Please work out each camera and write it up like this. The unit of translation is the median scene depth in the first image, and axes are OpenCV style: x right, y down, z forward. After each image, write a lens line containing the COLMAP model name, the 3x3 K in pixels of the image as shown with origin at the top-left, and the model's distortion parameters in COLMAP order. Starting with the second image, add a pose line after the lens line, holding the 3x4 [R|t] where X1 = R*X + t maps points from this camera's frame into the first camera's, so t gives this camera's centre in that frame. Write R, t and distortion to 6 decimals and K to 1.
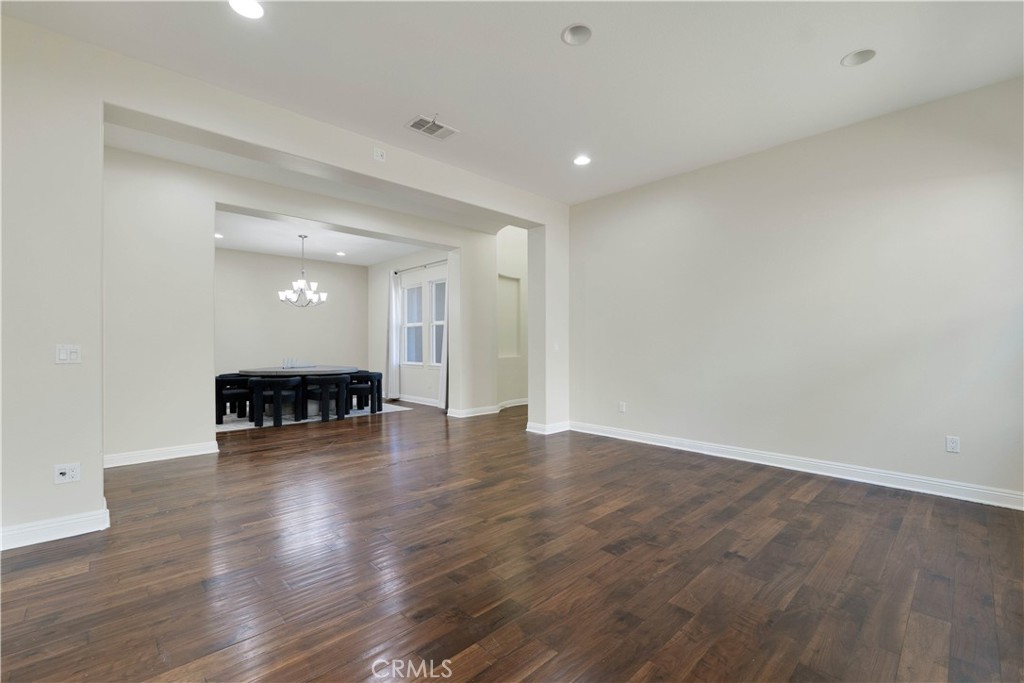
lens RADIAL K [[439.8, 0, 517.2], [0, 439.8, 344.9], [0, 0, 1]] dist [-0.007882, 0.000223]
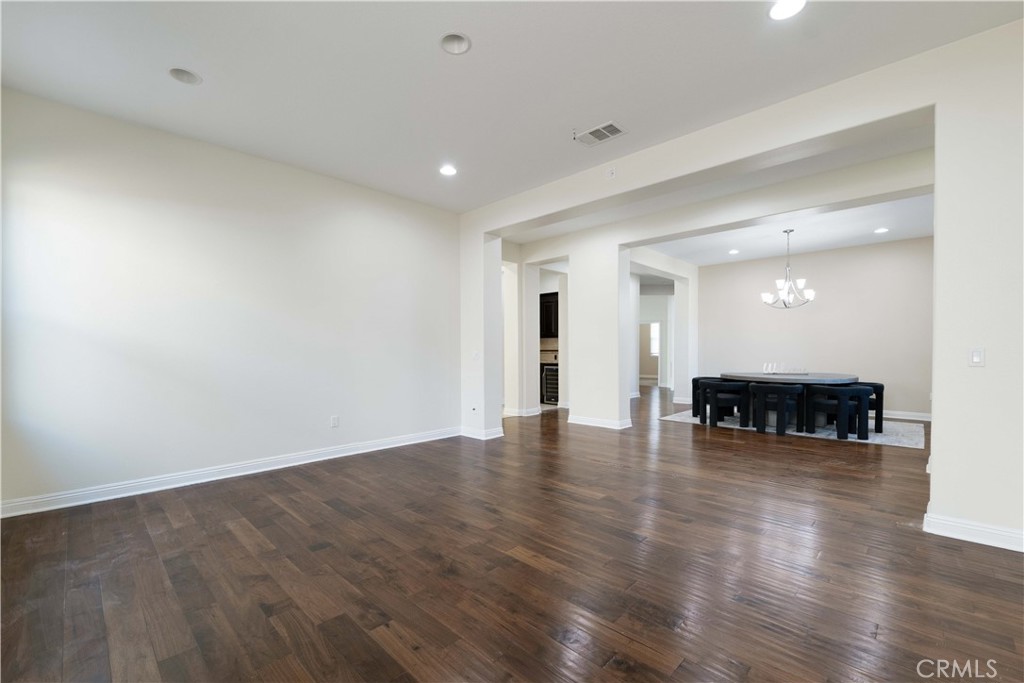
lens RADIAL K [[439.8, 0, 506.6], [0, 439.8, 355.9], [0, 0, 1]] dist [-0.007882, 0.000223]
pose [[0.008900, 0.014010, -0.999862, 0.409169], [0.003219, 0.999896, 0.014039, -0.001894], [0.999955, -0.003343, 0.008854, 0.391163]]
